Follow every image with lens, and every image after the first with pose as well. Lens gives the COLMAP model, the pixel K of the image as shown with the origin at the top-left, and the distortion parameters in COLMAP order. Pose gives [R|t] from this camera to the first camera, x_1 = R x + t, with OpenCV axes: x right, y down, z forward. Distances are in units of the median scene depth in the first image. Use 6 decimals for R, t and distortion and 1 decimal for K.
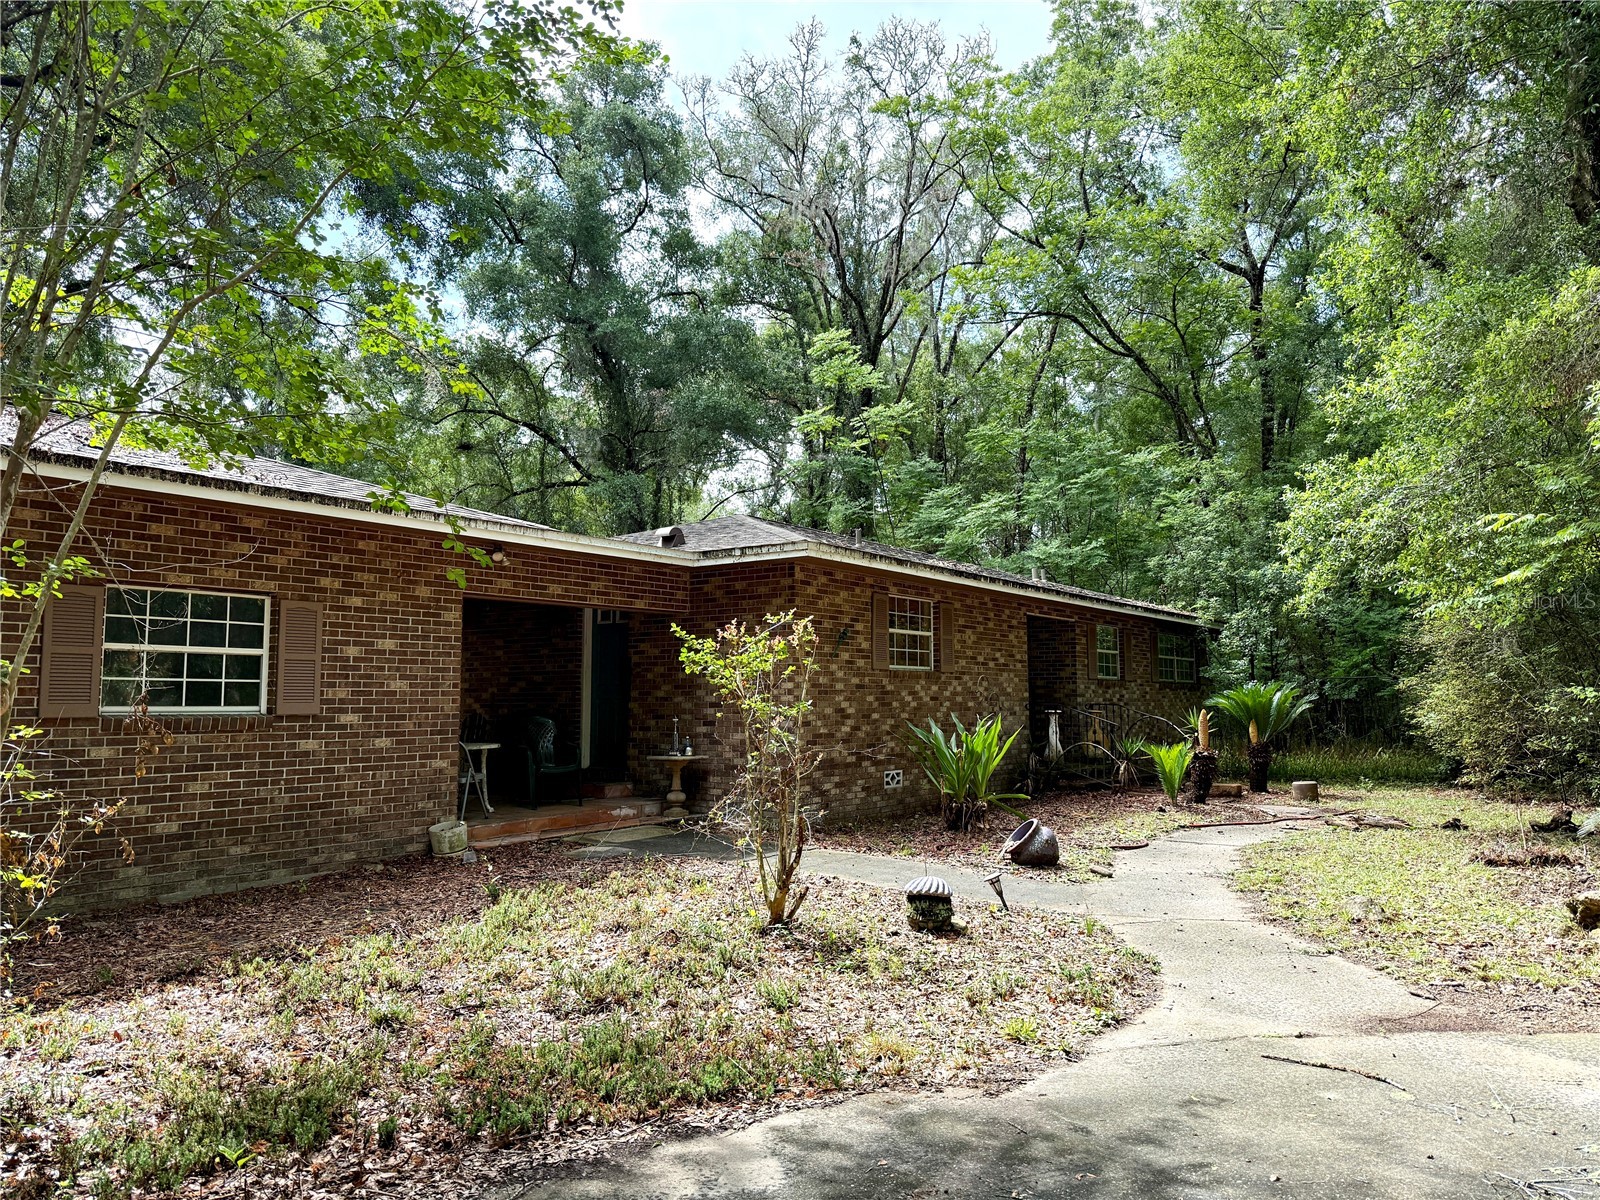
lens RADIAL K [[1113.1, 0, 803.4], [0, 1113.1, 614.3], [0, 0, 1]] dist [0.097169, -0.181303]
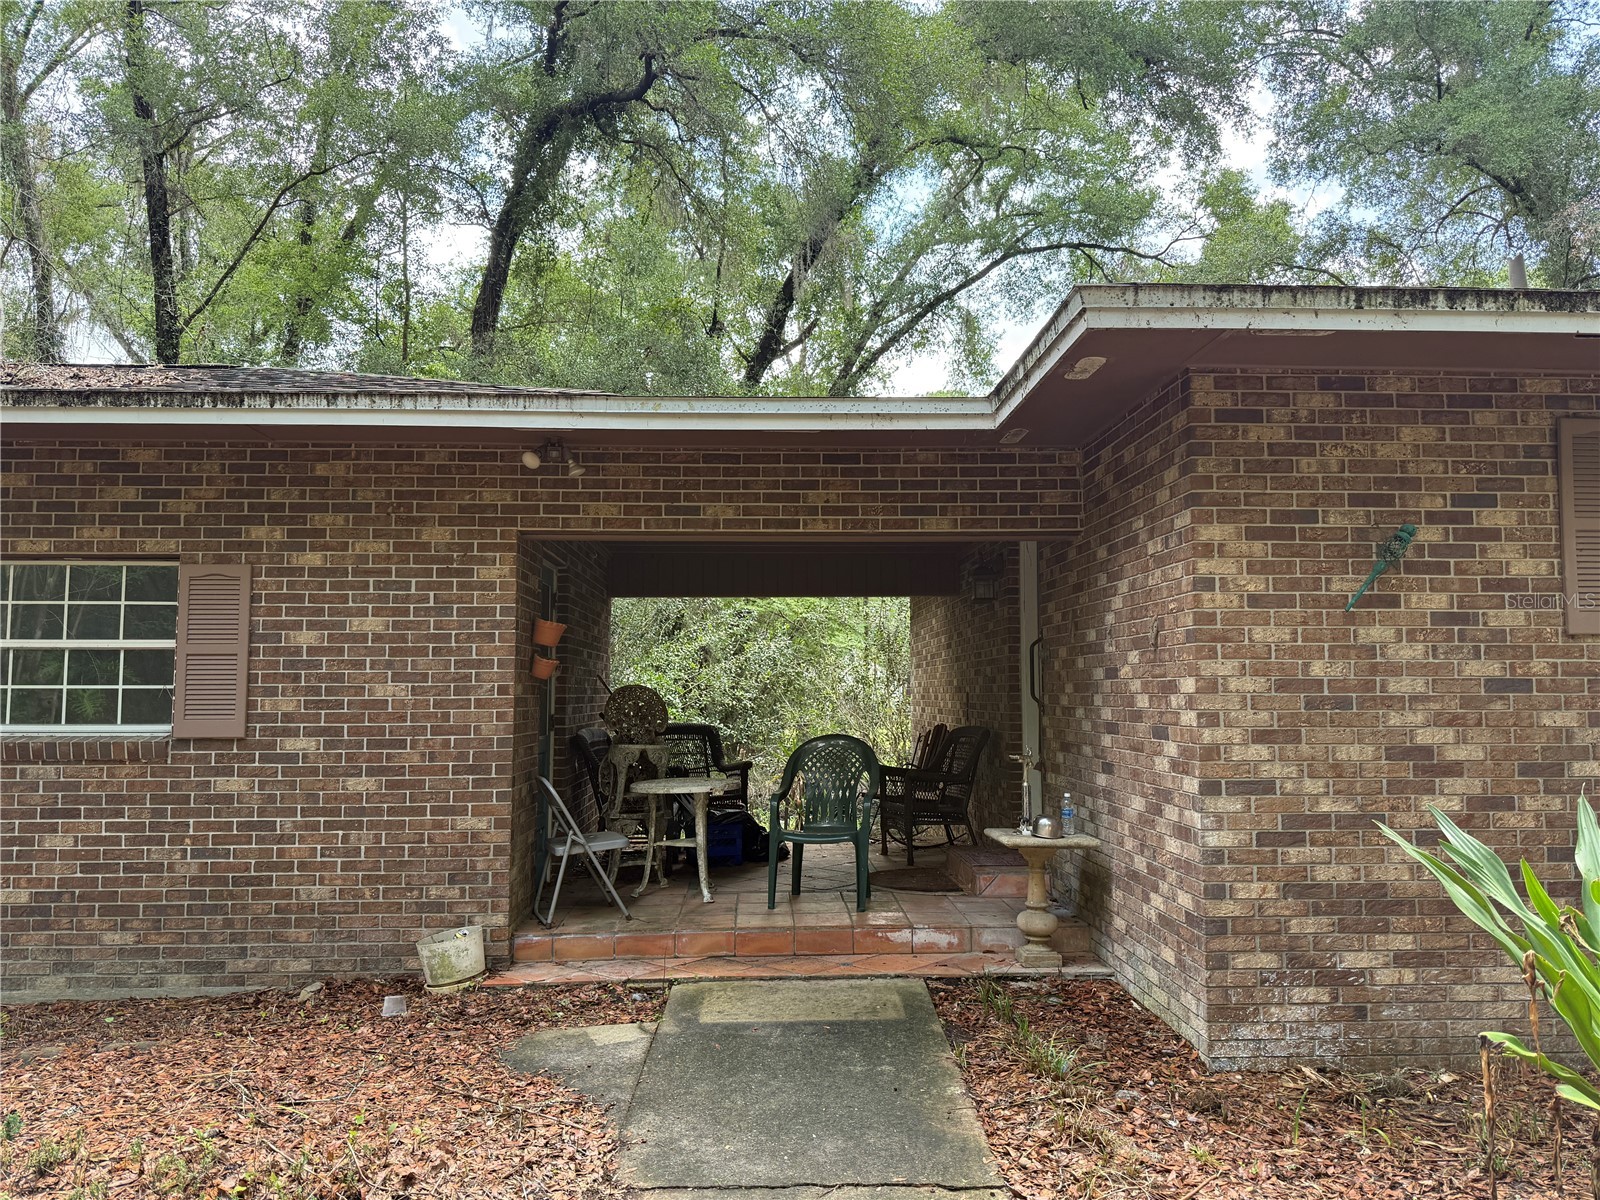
lens RADIAL K [[1125.5, 0, 800.0], [0, 1125.5, 600.0], [0, 0, 1]] dist [0.047038, -0.062479]
pose [[0.618076, -0.065144, -0.783414, 0.259805], [0.060536, 0.997546, -0.035190, 0.048619], [0.783784, -0.025674, 0.620503, 0.788716]]
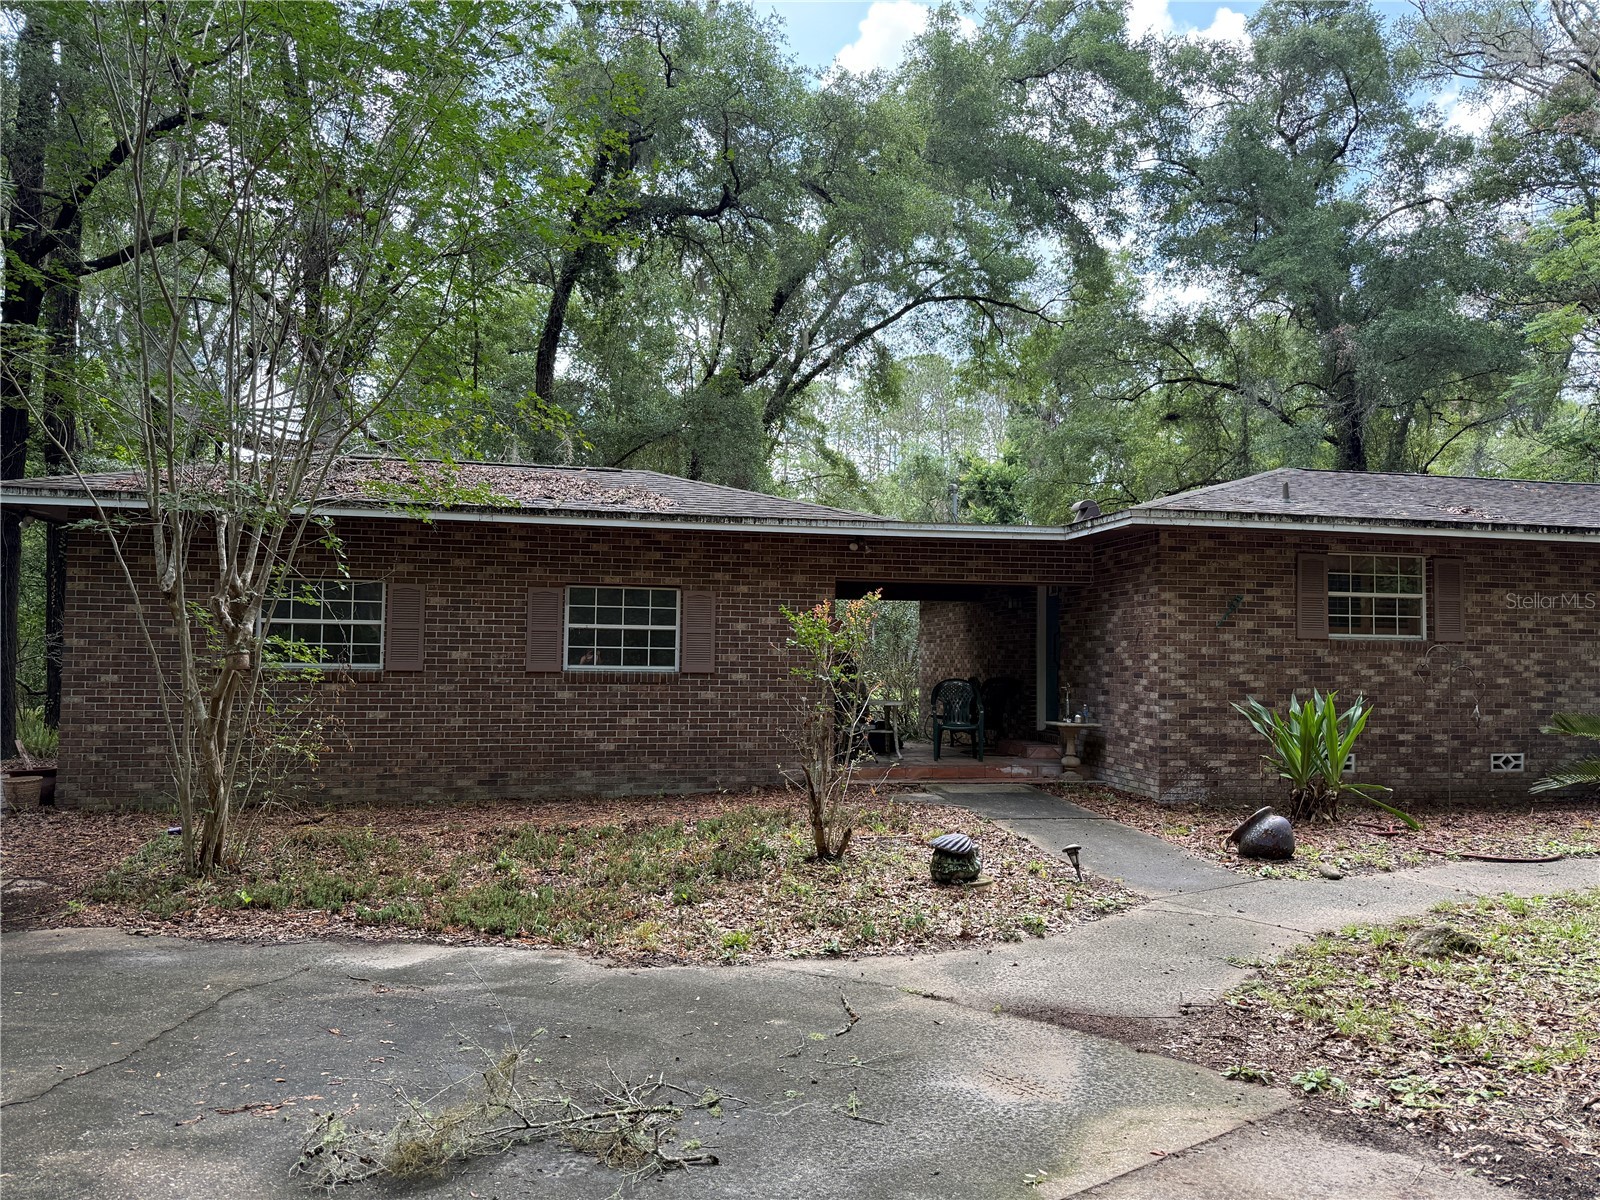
lens RADIAL K [[1109.8, 0, 795.7], [0, 1109.8, 602.7], [0, 0, 1]] dist [0.122618, -0.183273]
pose [[0.724559, -0.024473, -0.688778, 0.530447], [0.037733, 0.999279, 0.004188, 0.001636], [0.688179, -0.029024, 0.724960, 0.087673]]
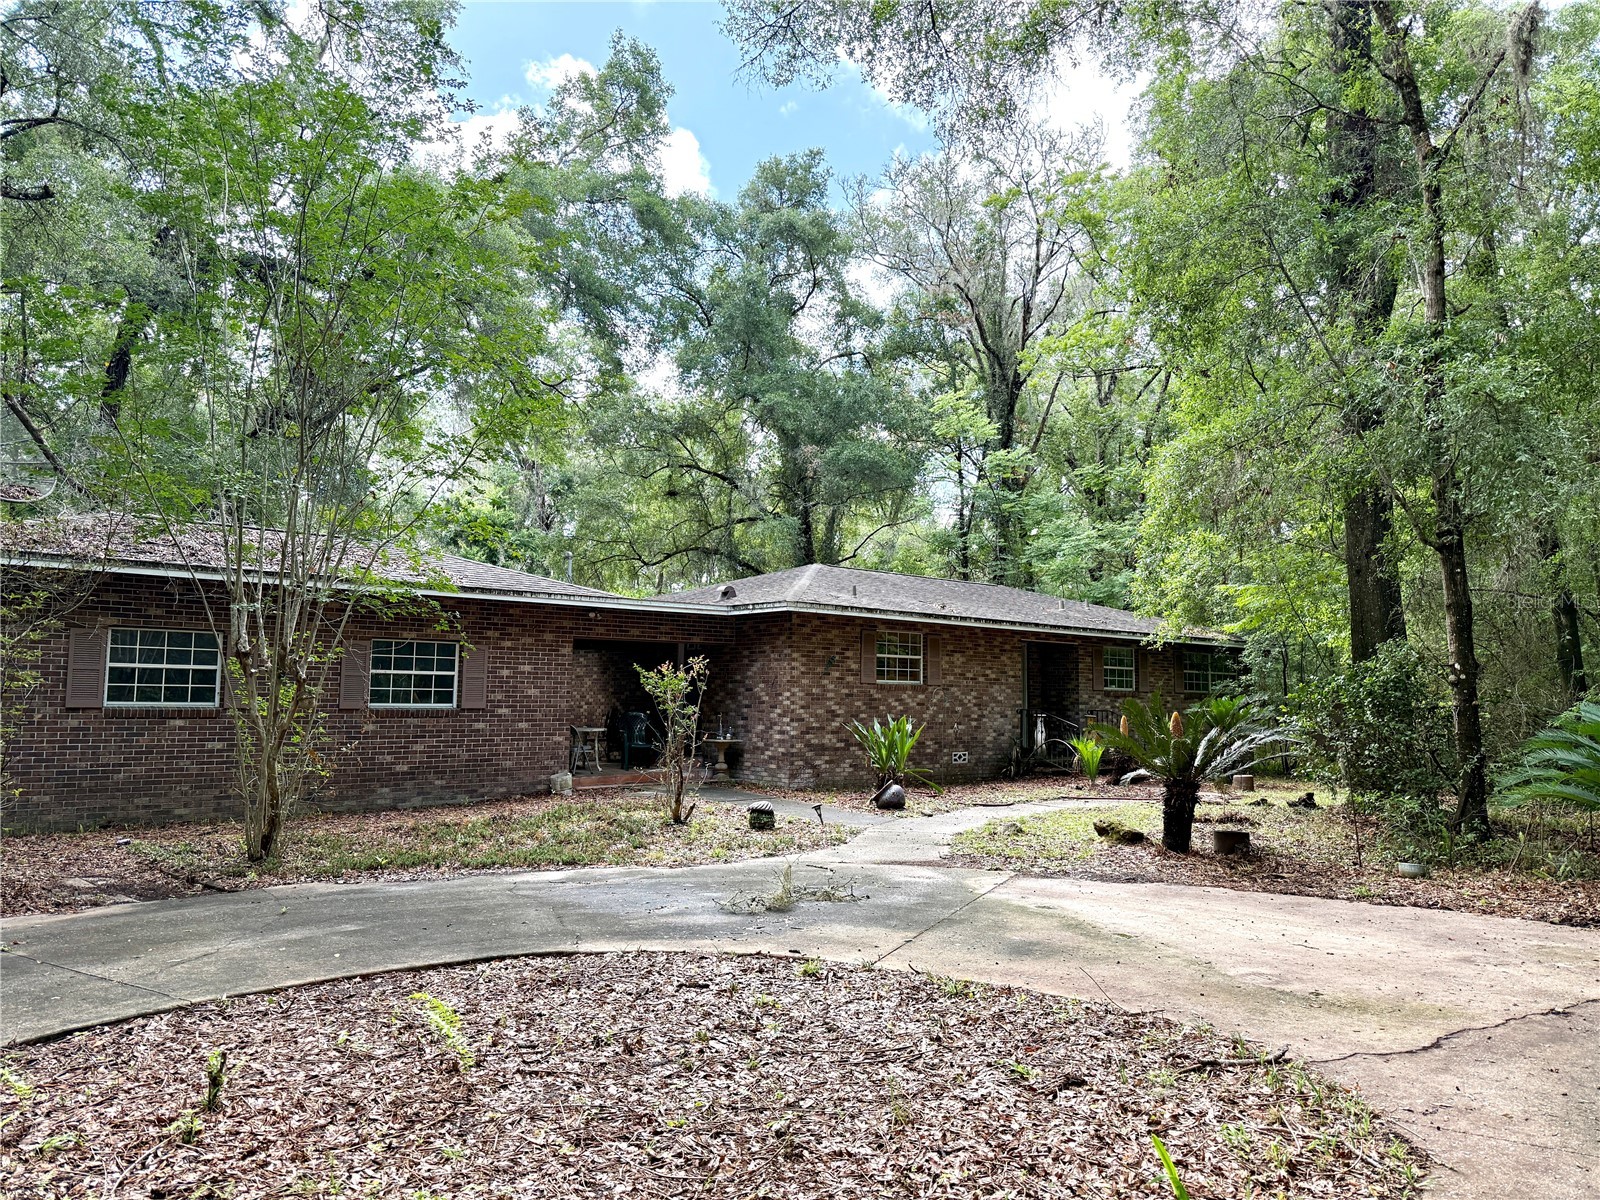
lens RADIAL K [[1105.7, 0, 800.0], [0, 1105.7, 600.0], [0, 0, 1]] dist [0.167403, -0.341271]
pose [[0.972585, -0.006106, -0.232466, 0.428763], [0.002969, 0.999900, -0.013843, -0.051910], [0.232527, 0.012773, 0.972506, -0.556739]]
